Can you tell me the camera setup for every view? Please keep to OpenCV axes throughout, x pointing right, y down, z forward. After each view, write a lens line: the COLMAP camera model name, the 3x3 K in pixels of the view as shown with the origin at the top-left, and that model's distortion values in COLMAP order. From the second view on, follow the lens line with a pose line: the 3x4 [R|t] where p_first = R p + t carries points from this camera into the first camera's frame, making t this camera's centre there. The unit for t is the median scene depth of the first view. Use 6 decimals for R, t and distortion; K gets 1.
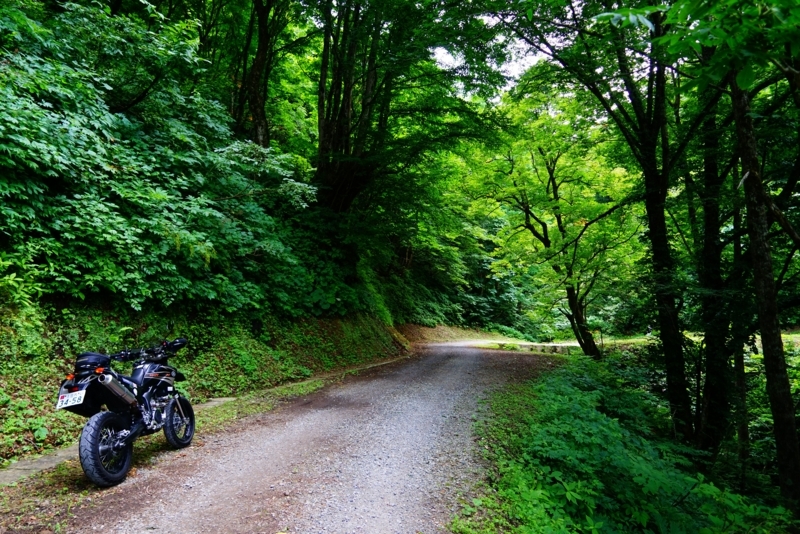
lens RADIAL K [[533.5, 0, 397.7], [0, 533.5, 263.6], [0, 0, 1]] dist [-0.002916, 0.001661]
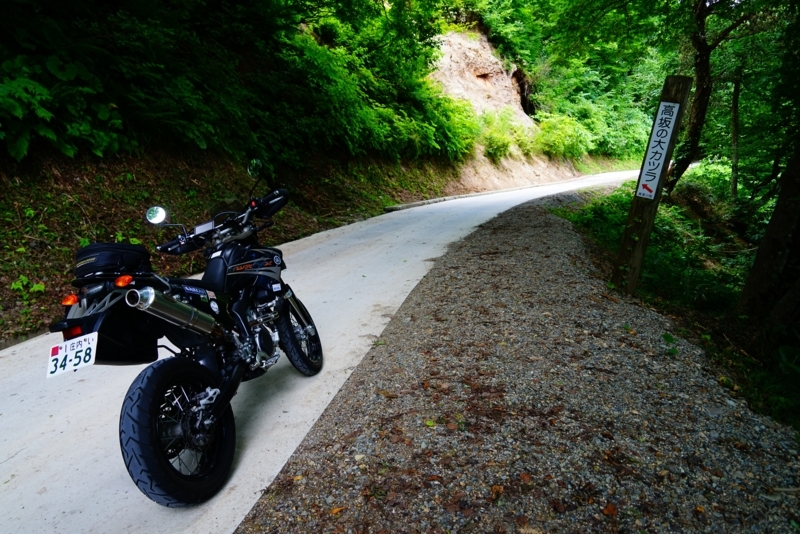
lens RADIAL K [[533.5, 0, 396.6], [0, 533.5, 264.3], [0, 0, 1]] dist [-0.002916, 0.001661]
pose [[0.985086, -0.068515, -0.157834, -0.237991], [0.111378, 0.953104, 0.281402, 0.078076], [0.131152, -0.294785, 0.946521, 0.552326]]
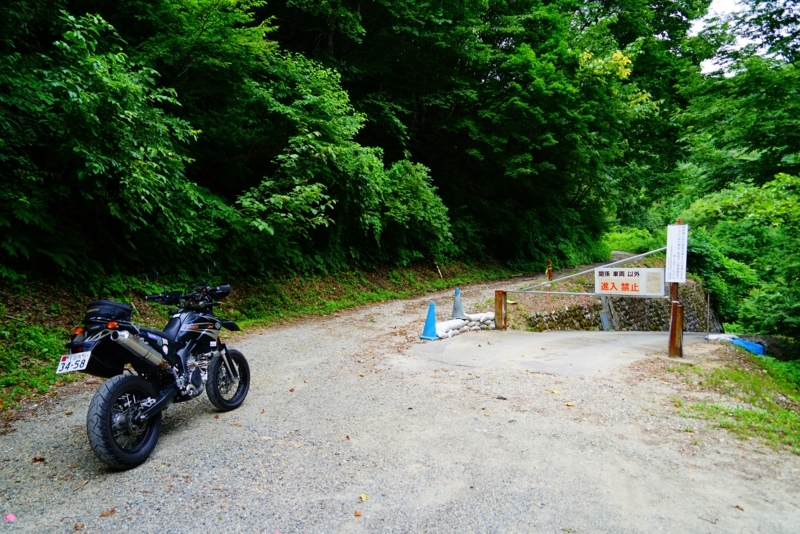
lens RADIAL K [[533.5, 0, 406.1], [0, 533.5, 265.3], [0, 0, 1]] dist [-0.002916, 0.001661]
pose [[0.989017, 0.056166, -0.136712, -0.033125], [-0.037911, 0.990438, 0.132645, -0.004397], [0.142855, -0.126005, 0.981690, 0.281471]]
